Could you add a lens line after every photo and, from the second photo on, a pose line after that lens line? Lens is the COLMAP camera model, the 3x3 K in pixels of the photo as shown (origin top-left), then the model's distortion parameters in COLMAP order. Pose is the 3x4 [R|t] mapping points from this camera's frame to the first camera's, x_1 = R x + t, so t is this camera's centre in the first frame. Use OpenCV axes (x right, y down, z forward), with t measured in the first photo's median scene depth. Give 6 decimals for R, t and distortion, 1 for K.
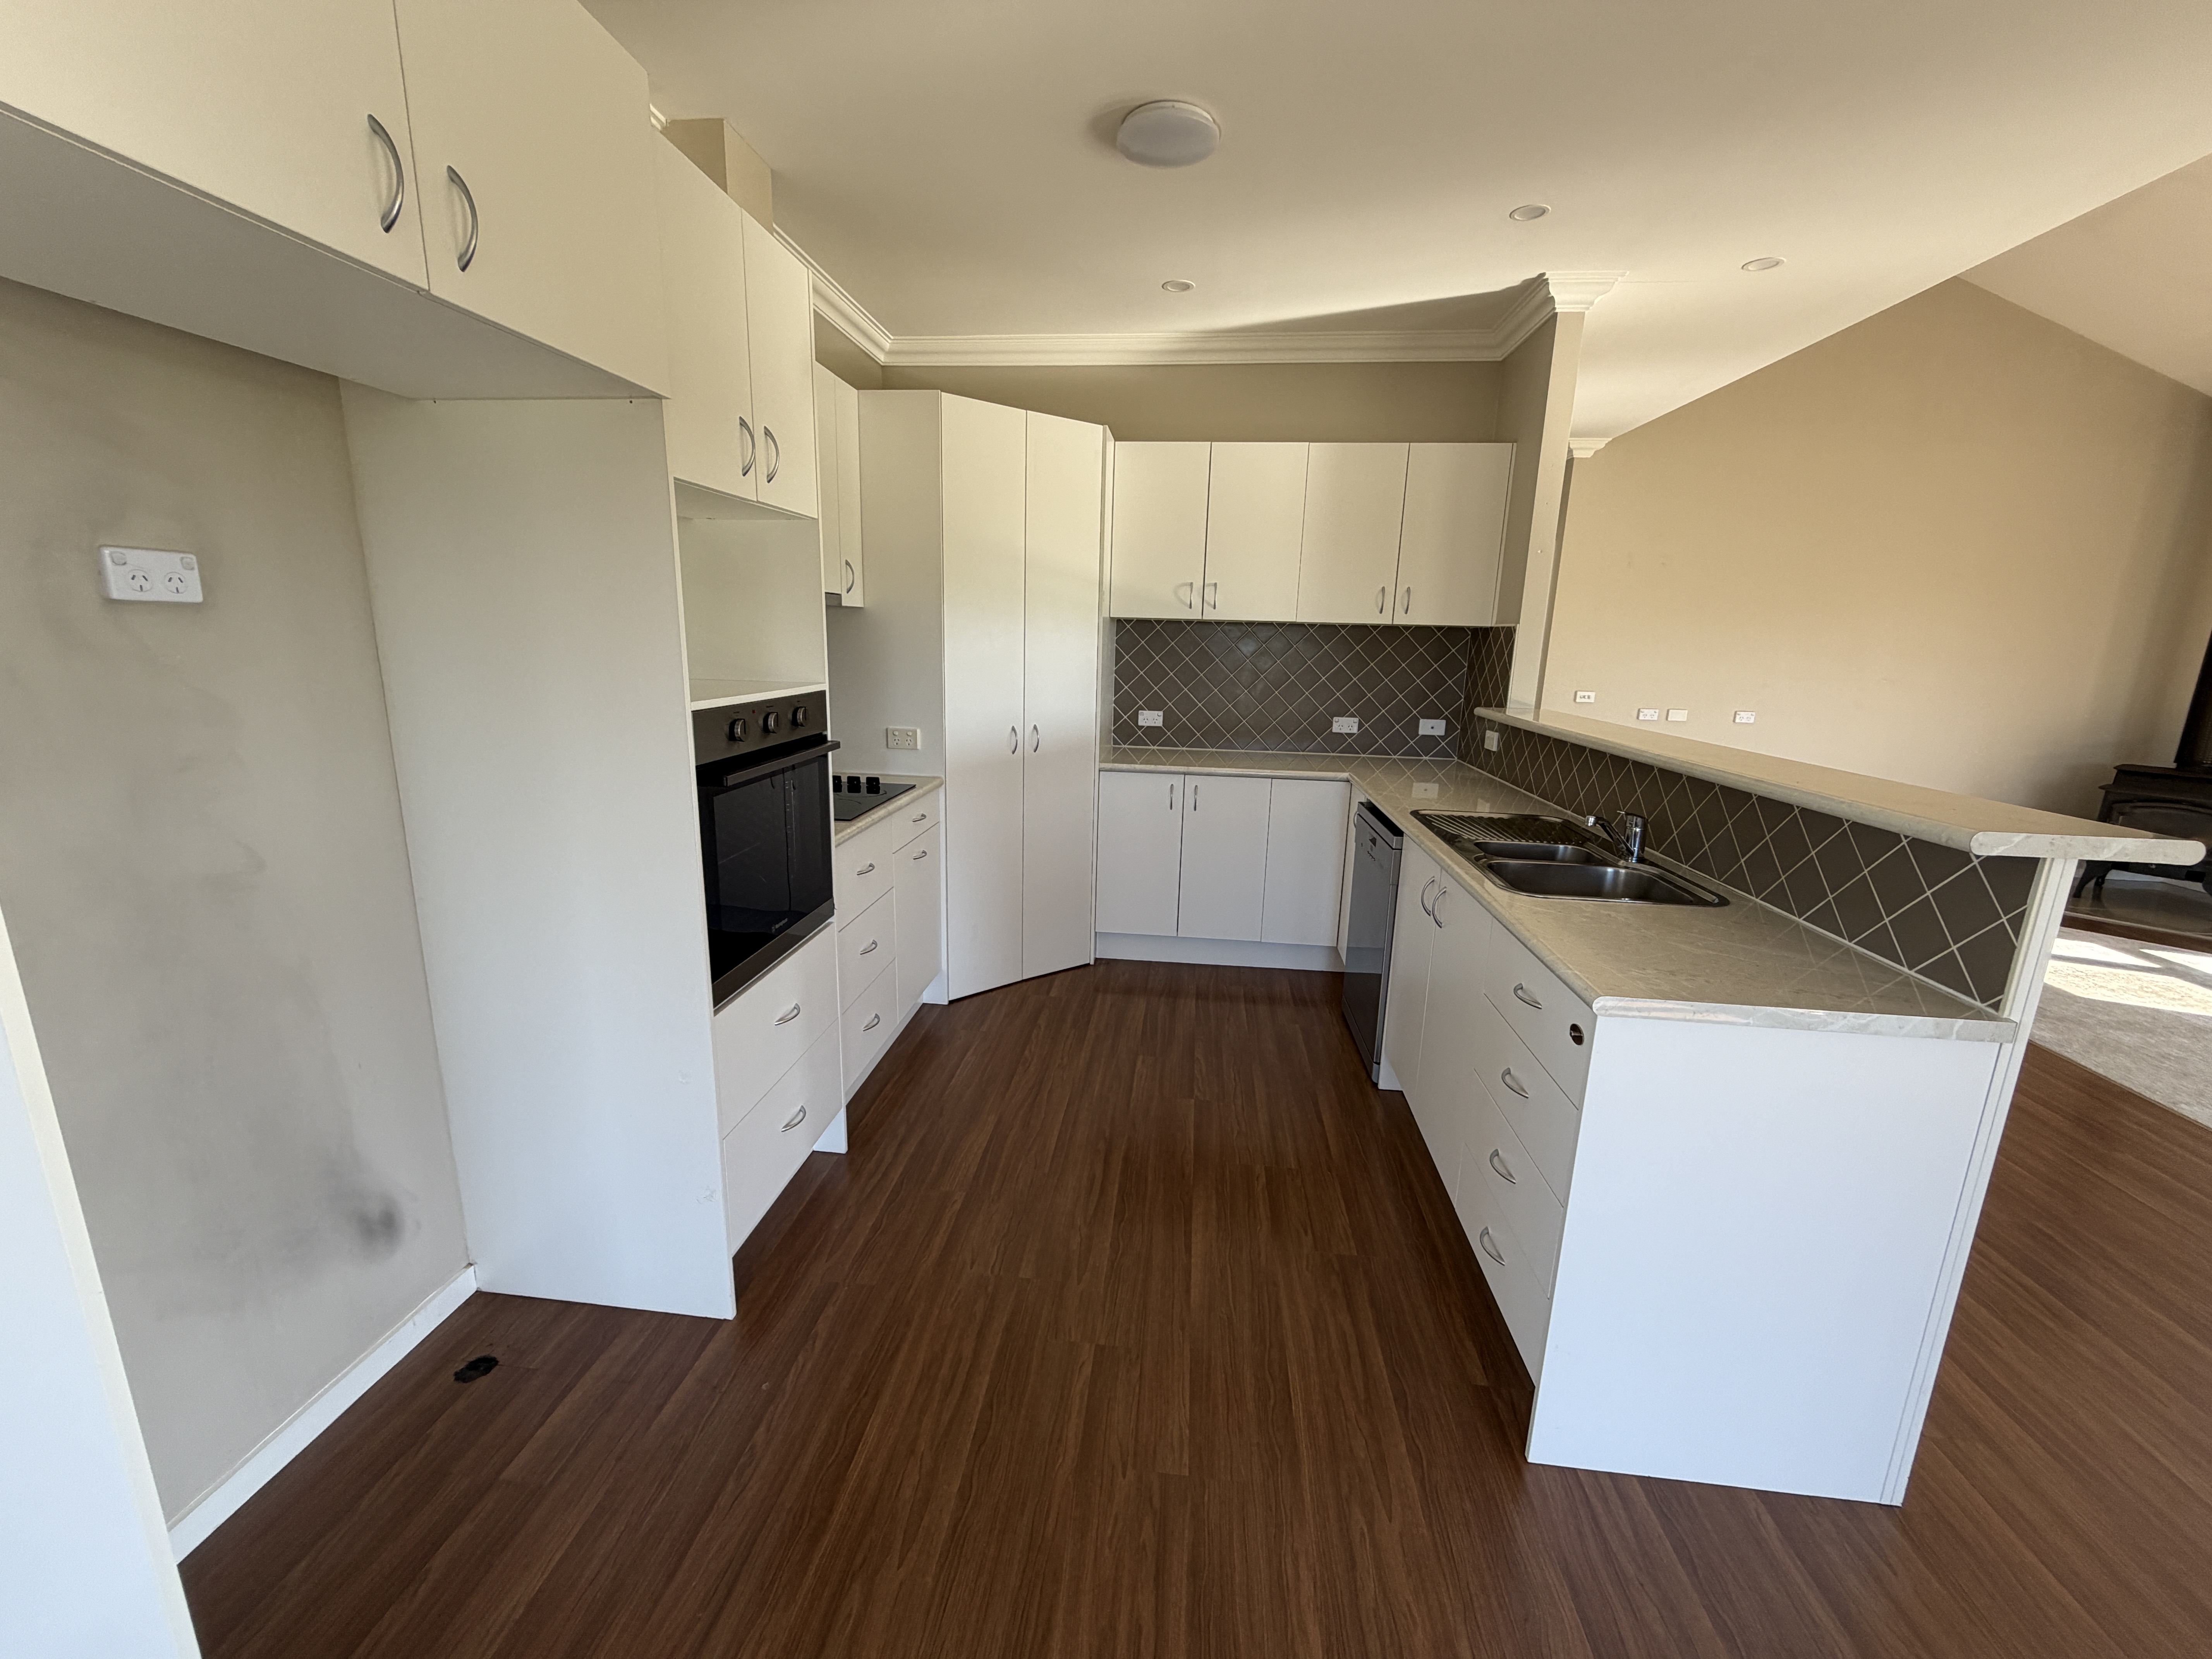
lens RADIAL K [[881.0, 0, 1097.7], [0, 881.0, 829.0], [0, 0, 1]] dist [-0.000623, 0.000180]
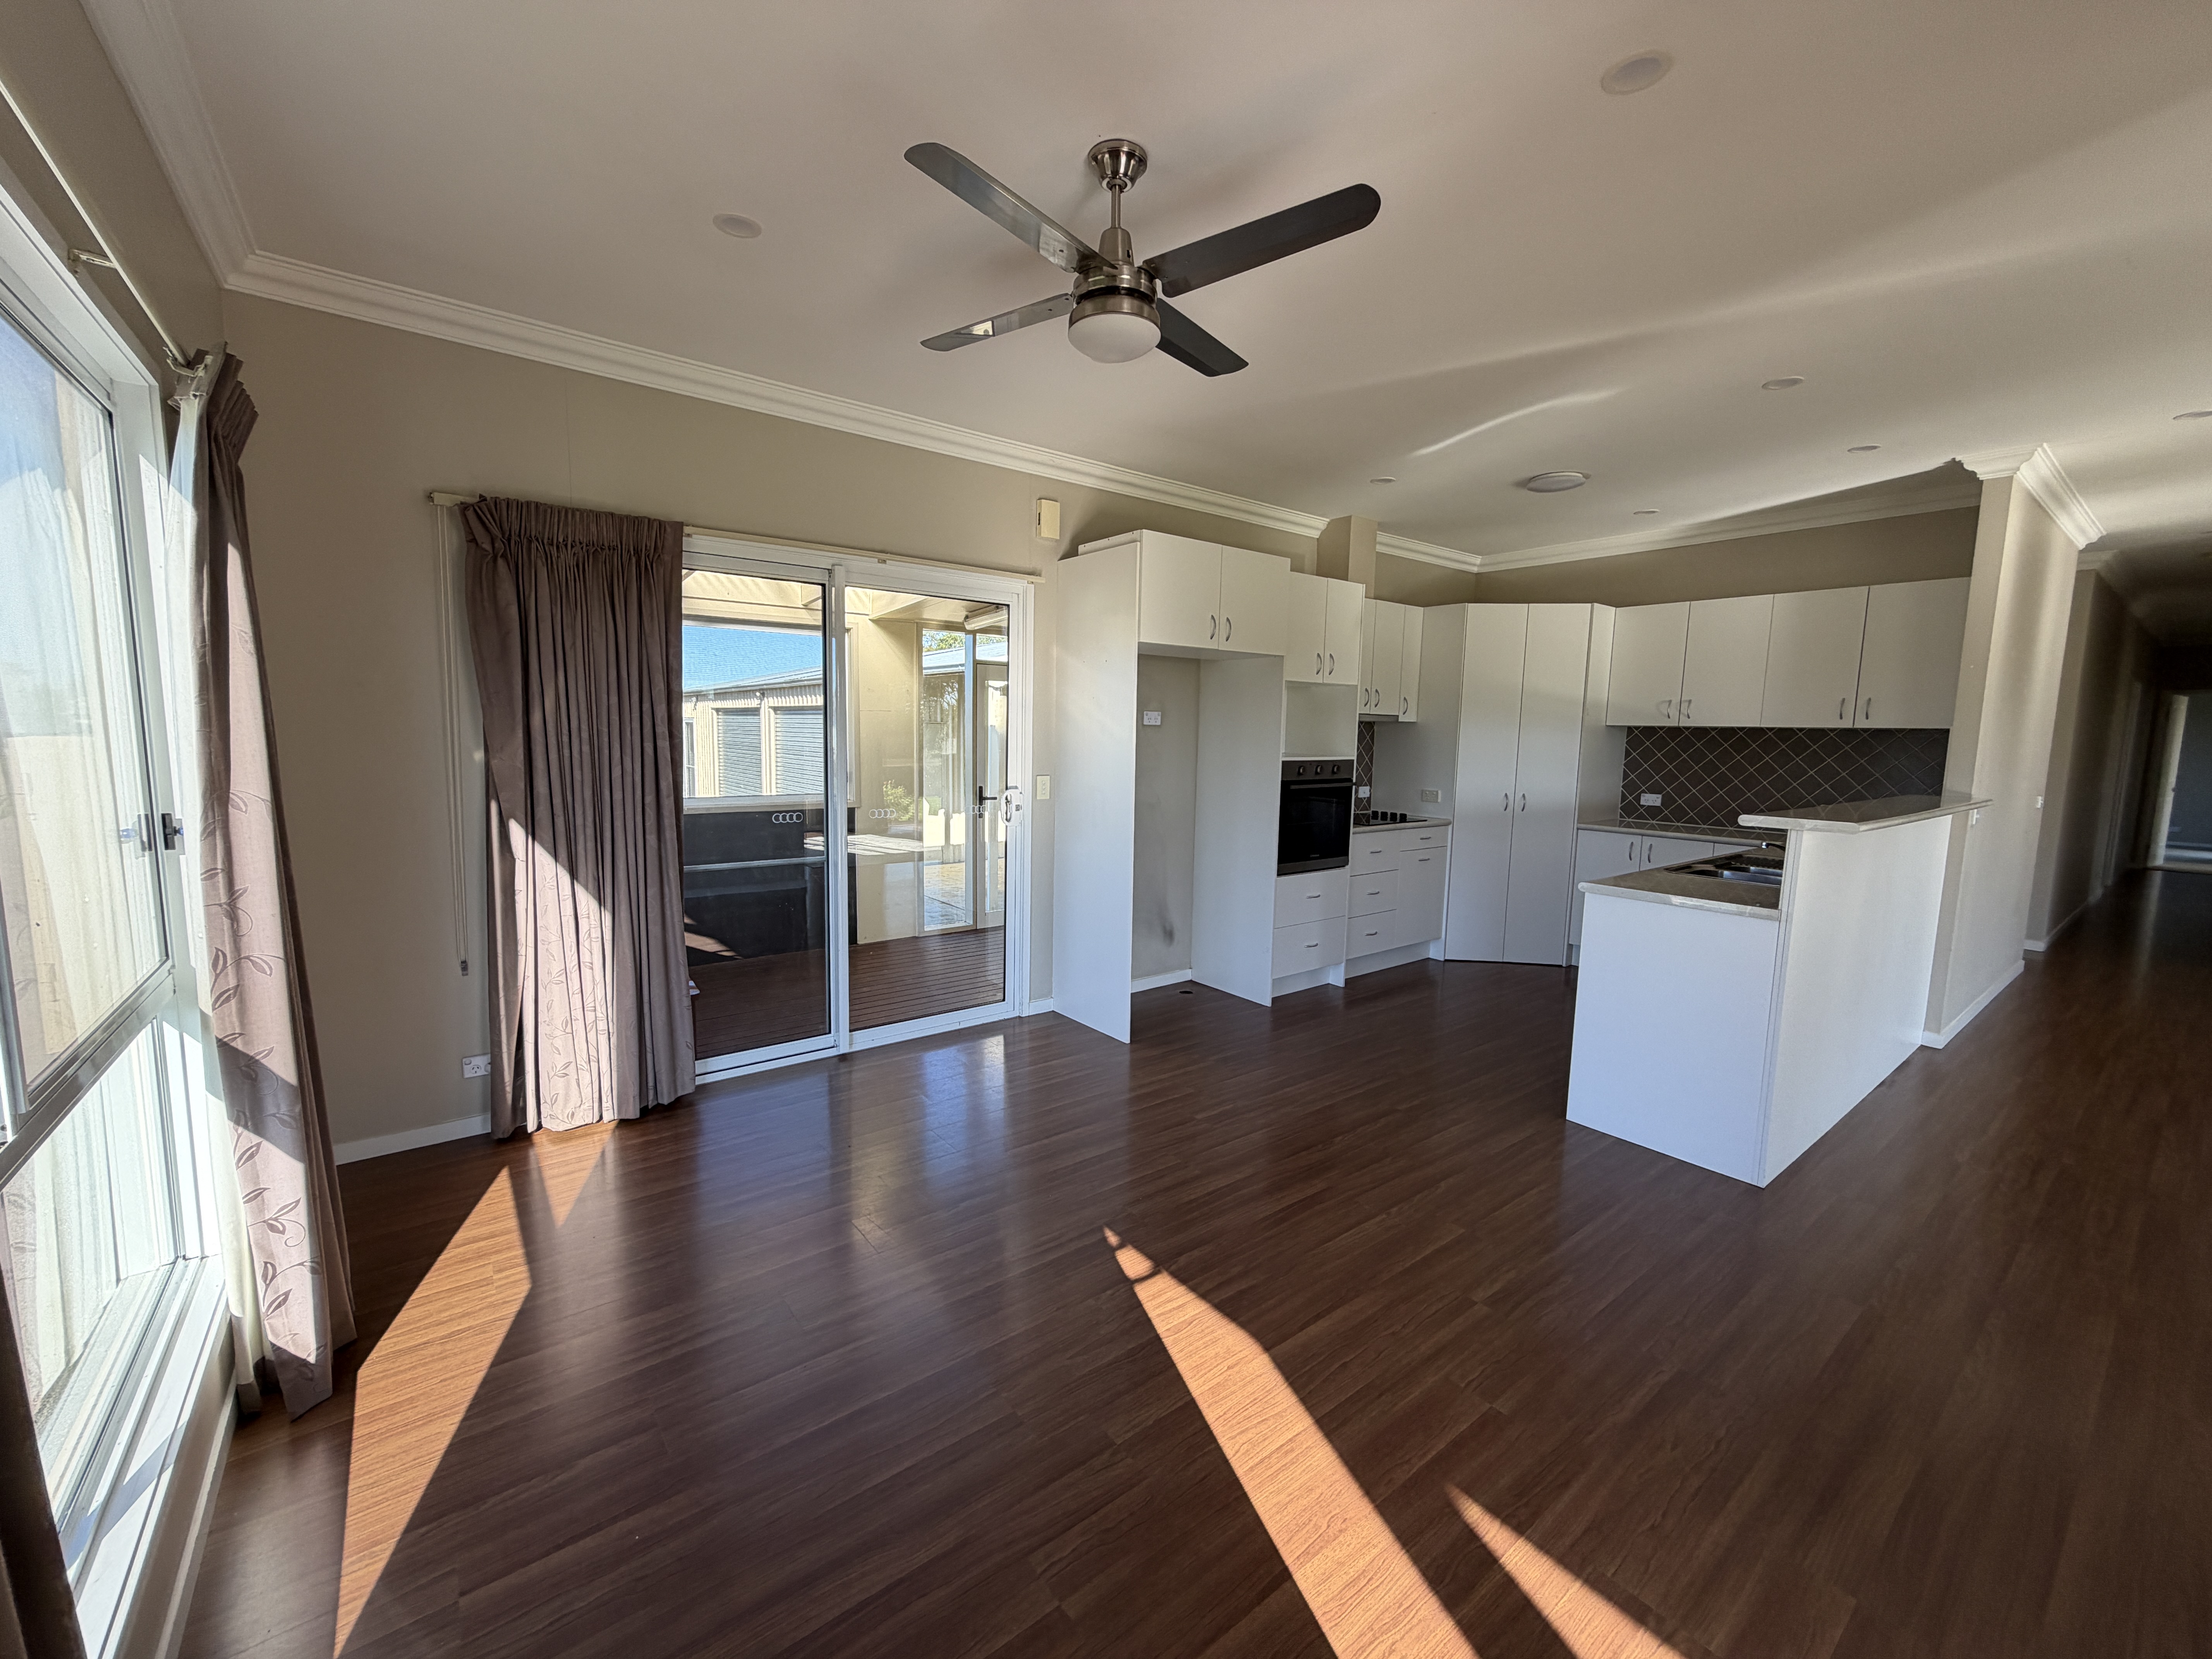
lens RADIAL K [[881.0, 0, 1097.7], [0, 881.0, 829.0], [0, 0, 1]] dist [-0.000623, 0.000180]
pose [[0.695367, 0.070294, -0.715208, 0.567072], [-0.157681, 0.985878, -0.056410, 0.162500], [0.701142, 0.152001, 0.696631, -0.654899]]
